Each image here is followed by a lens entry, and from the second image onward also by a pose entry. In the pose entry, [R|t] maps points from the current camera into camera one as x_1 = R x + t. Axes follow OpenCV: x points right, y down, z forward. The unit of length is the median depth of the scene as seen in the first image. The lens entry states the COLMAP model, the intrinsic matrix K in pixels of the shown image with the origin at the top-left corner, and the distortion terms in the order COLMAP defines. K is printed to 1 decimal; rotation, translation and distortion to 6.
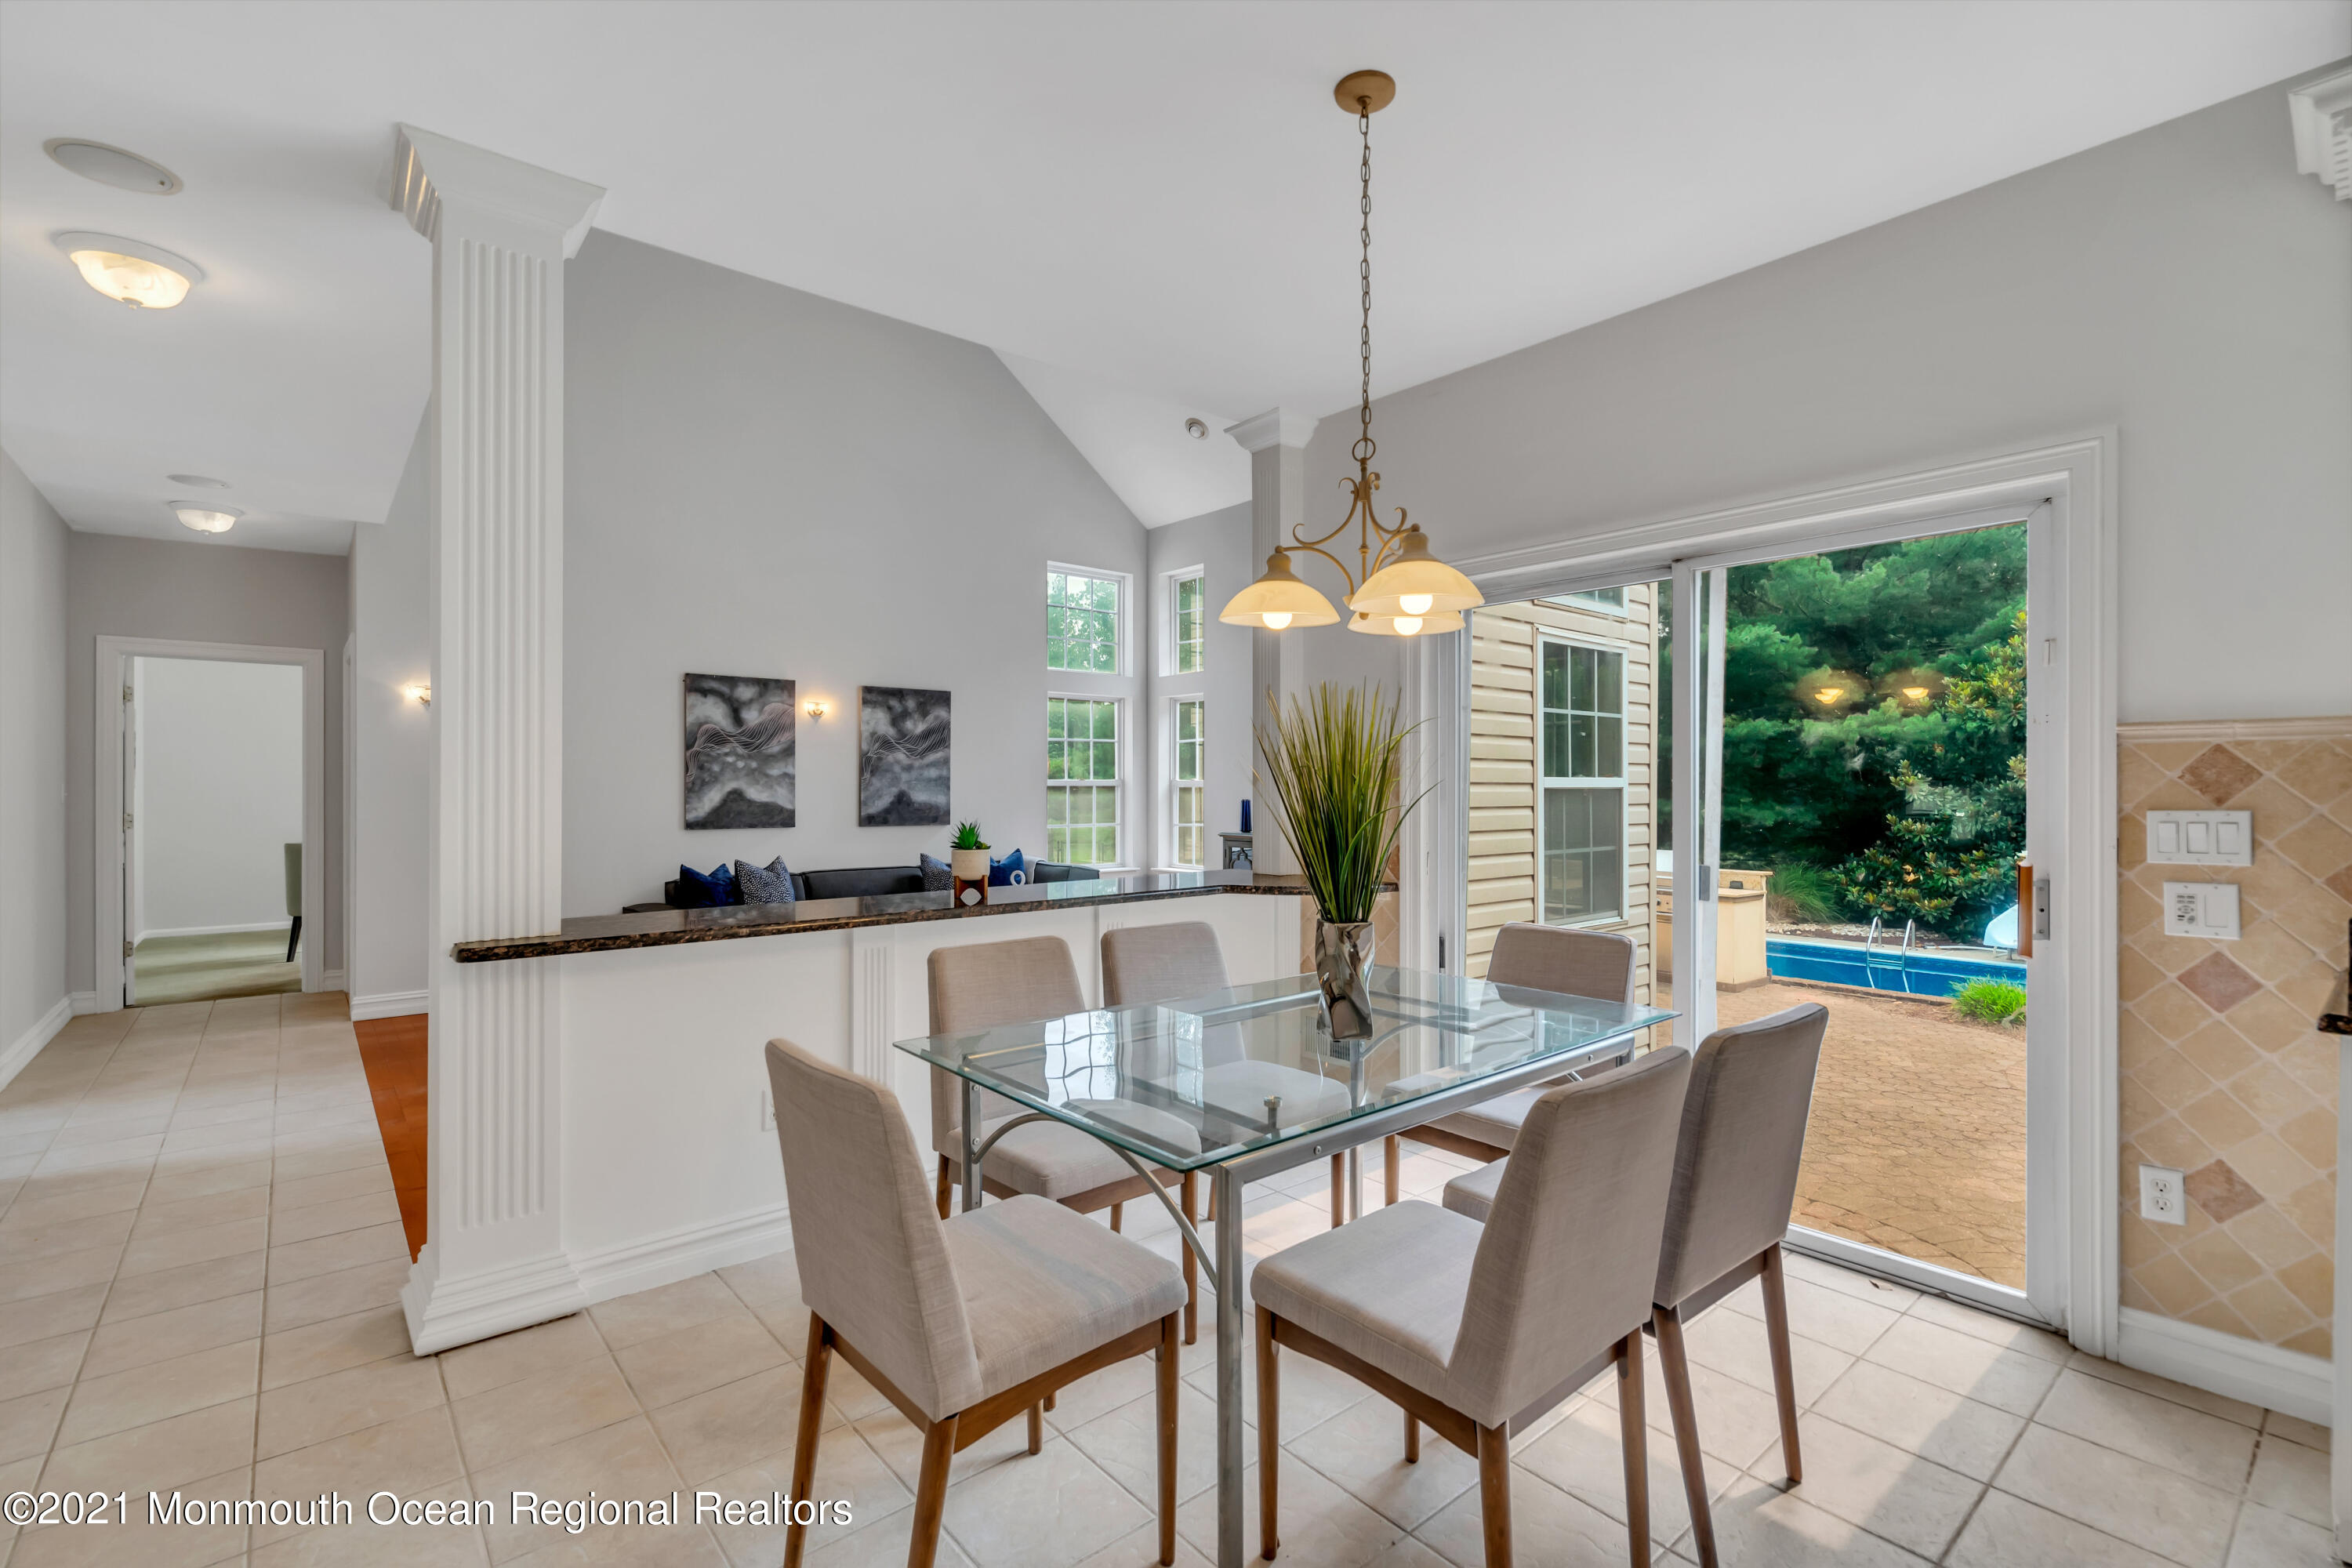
lens RADIAL K [[1060.0, 0, 1176.0], [0, 1060.0, 784.0], [0, 0, 1]] dist [-0.006896, 0.004571]
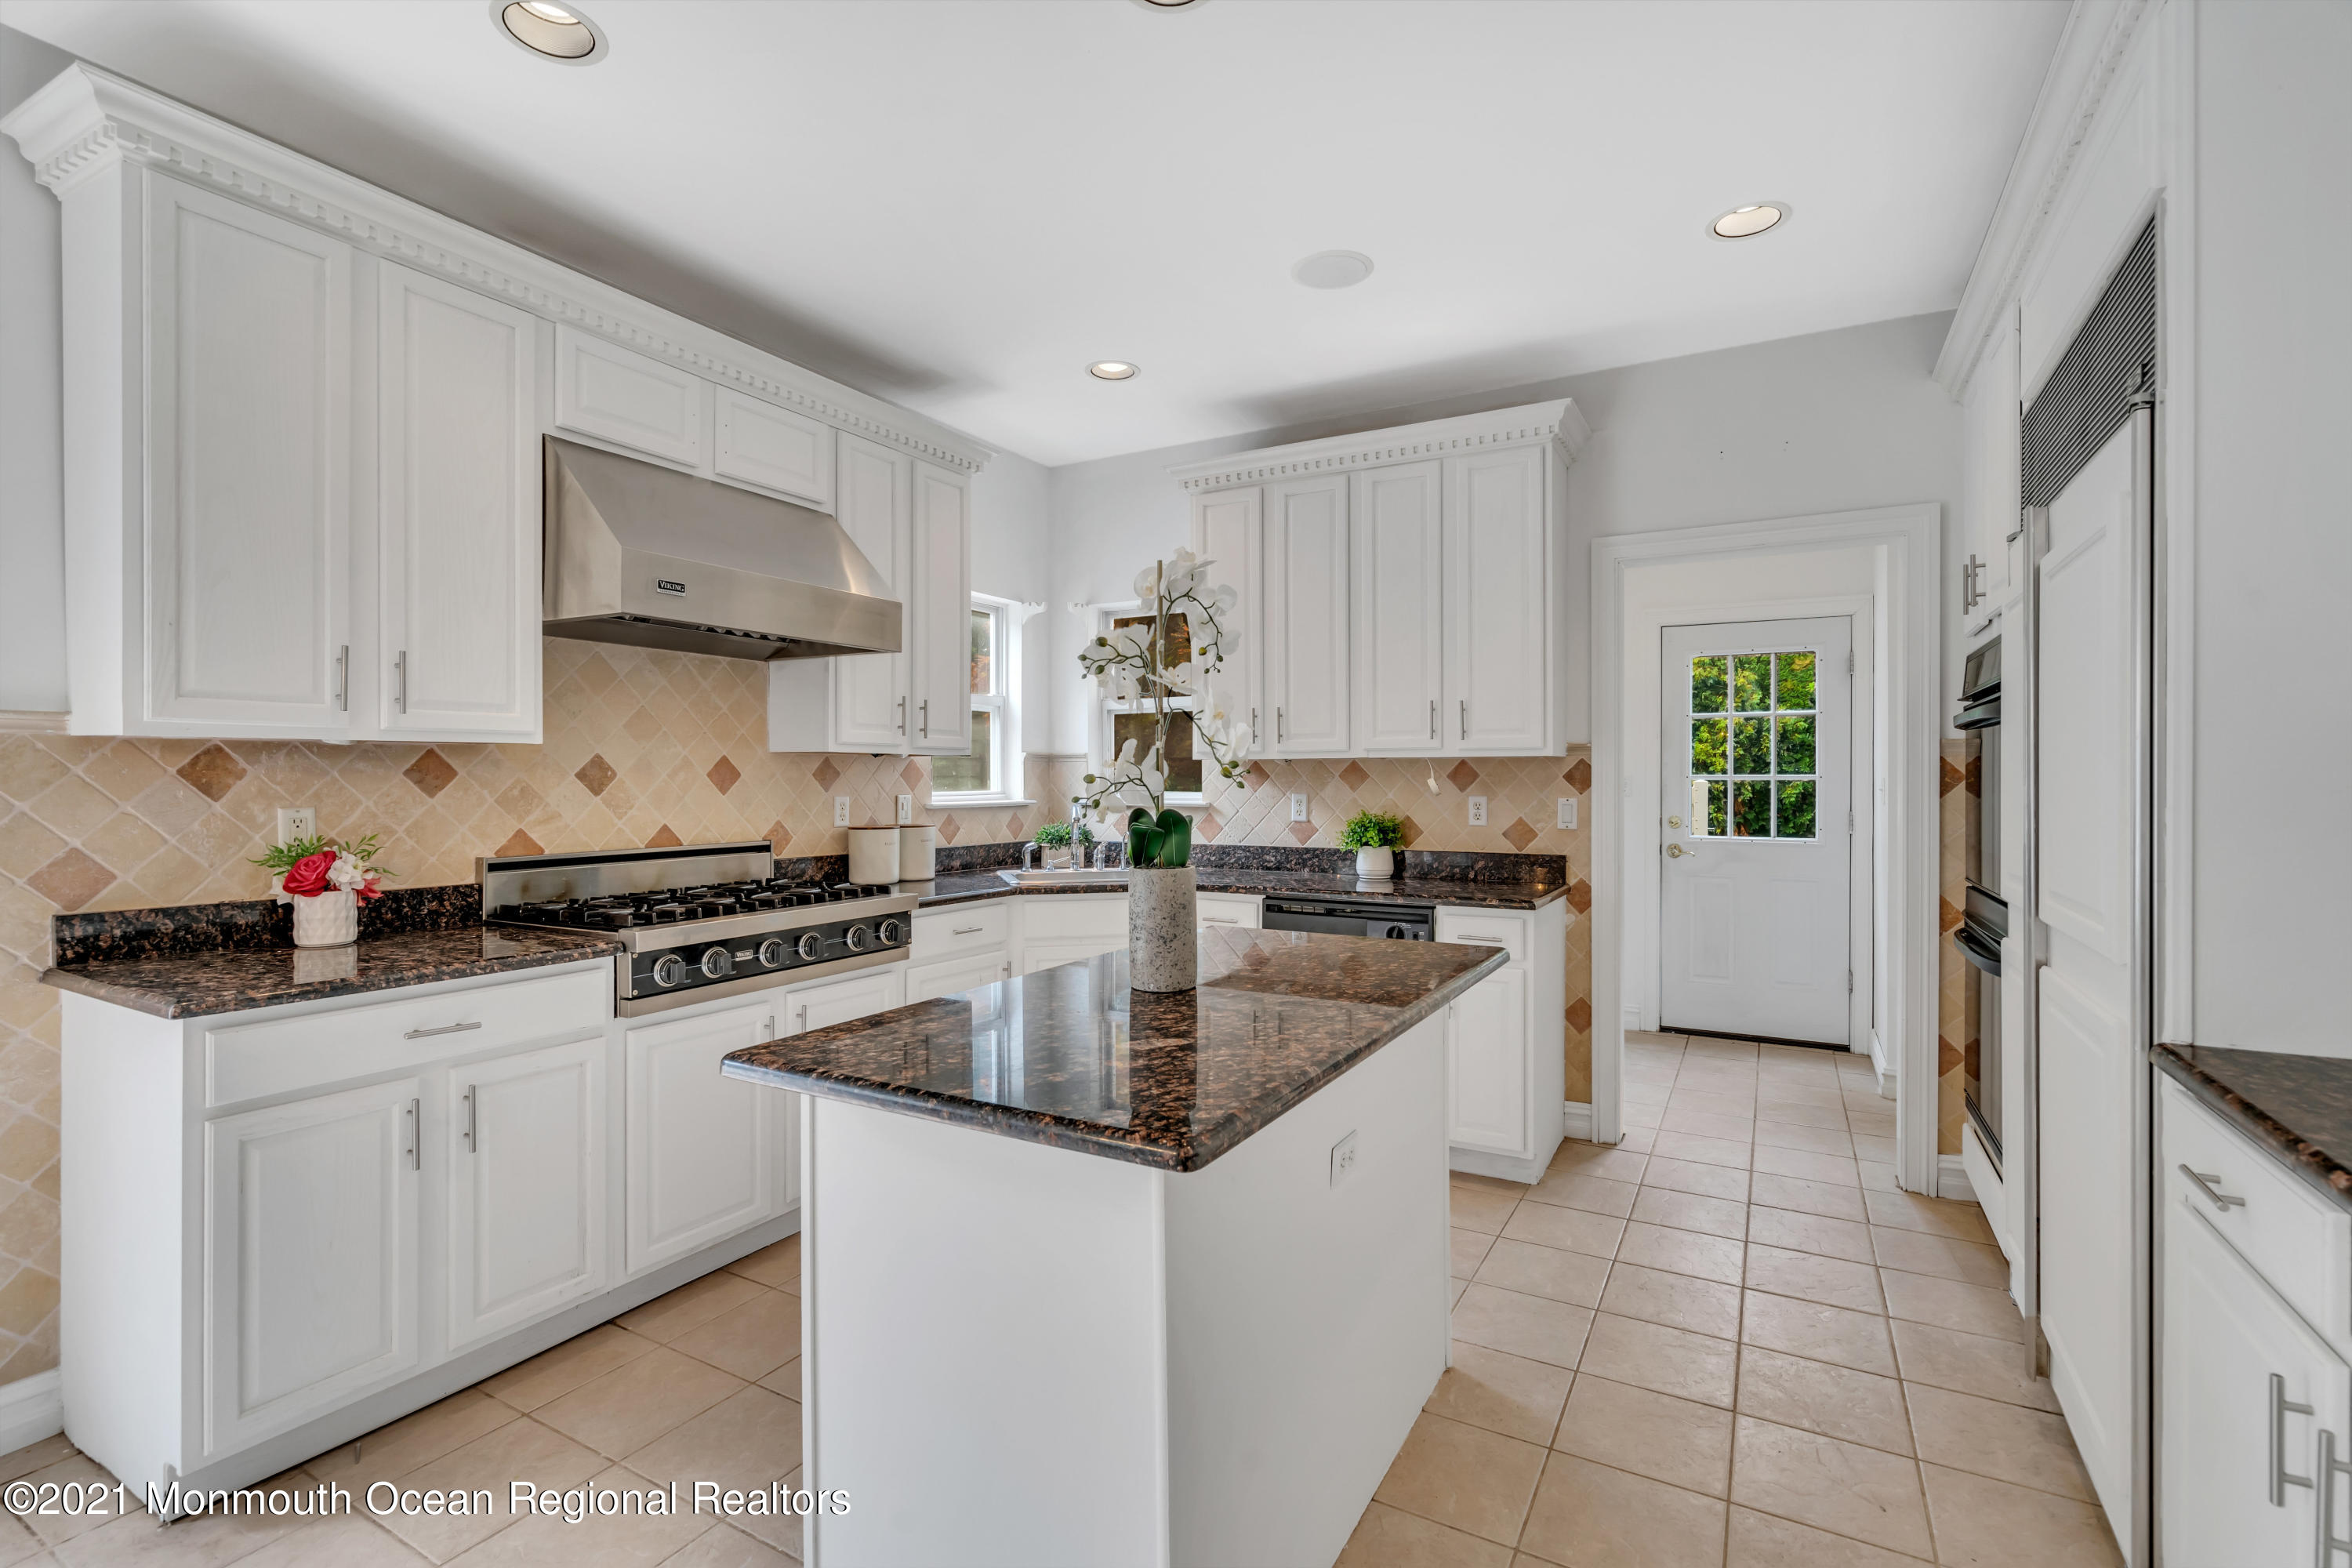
lens RADIAL K [[1060.0, 0, 1176.0], [0, 1060.0, 784.0], [0, 0, 1]] dist [-0.006896, 0.004571]
pose [[-0.345847, -0.002851, 0.938287, -0.056127], [0.001720, 0.999992, 0.003672, 0.000435], [-0.938289, 0.002884, -0.345839, 0.108267]]
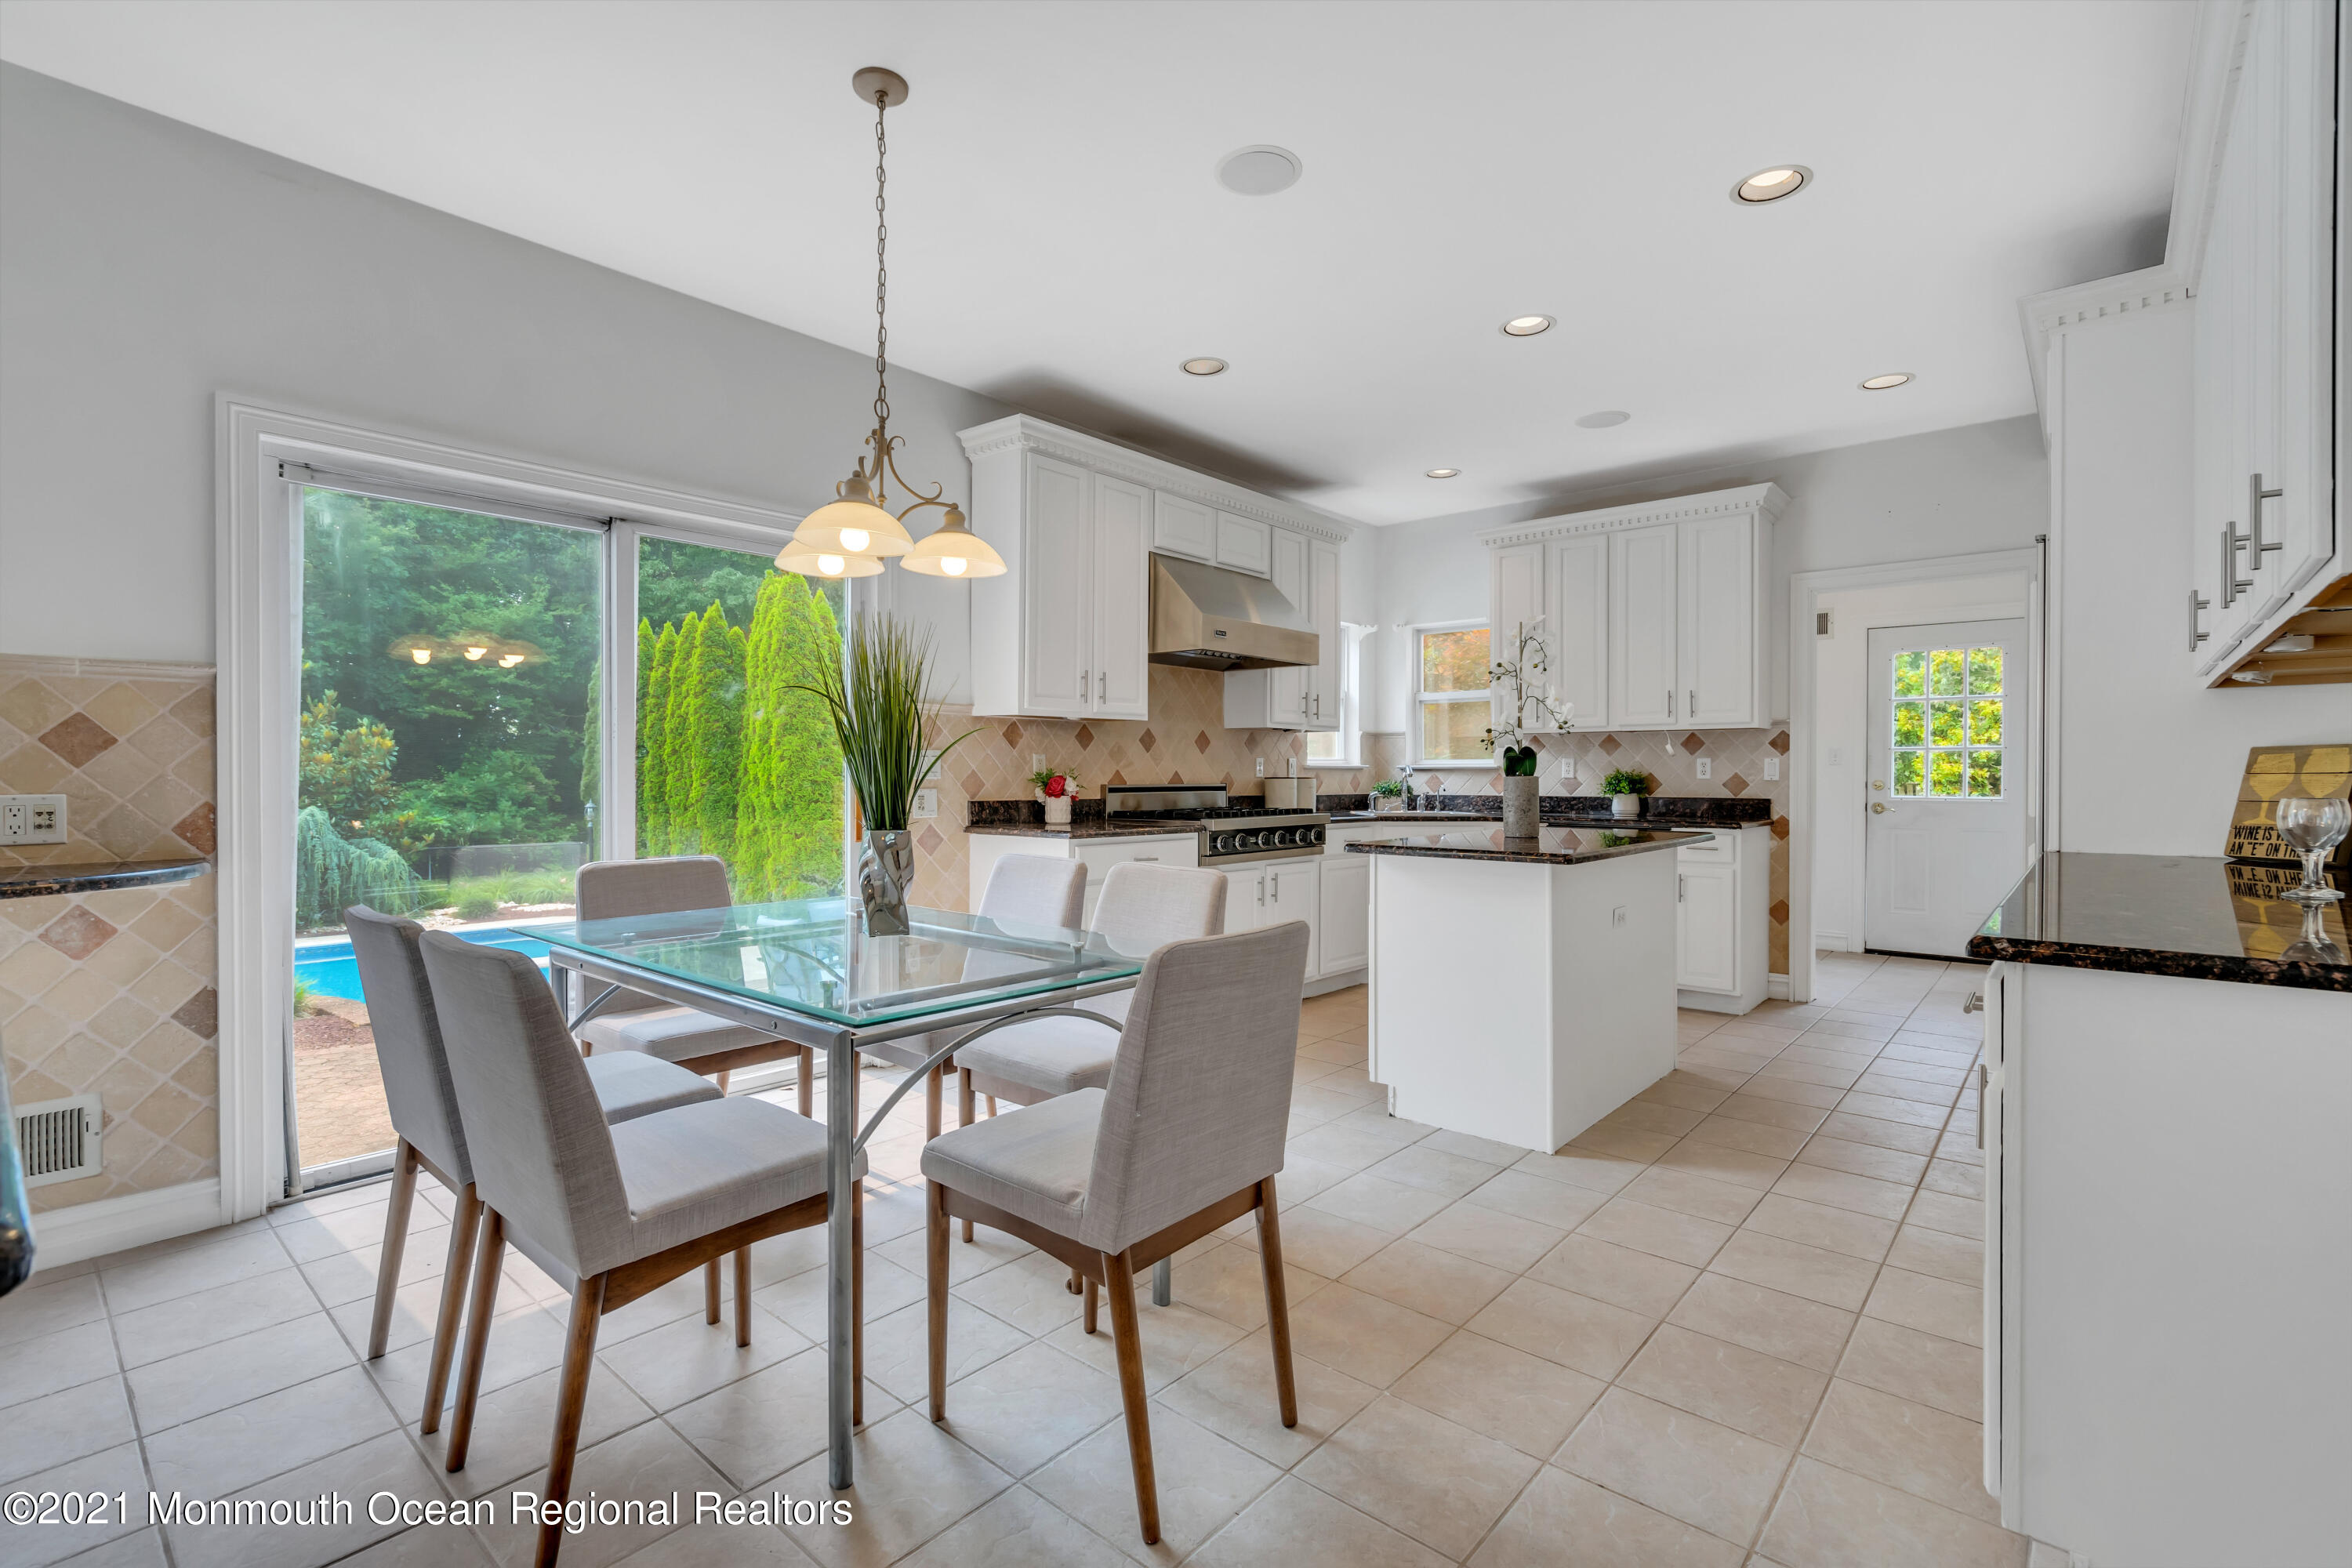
lens RADIAL K [[1060.0, 0, 1176.0], [0, 1060.0, 784.0], [0, 0, 1]] dist [-0.006896, 0.004571]
pose [[-0.150191, -0.008605, 0.988620, -0.325278], [-0.000676, 0.999963, 0.008601, 0.023712], [-0.988657, 0.000624, -0.150191, 0.284431]]
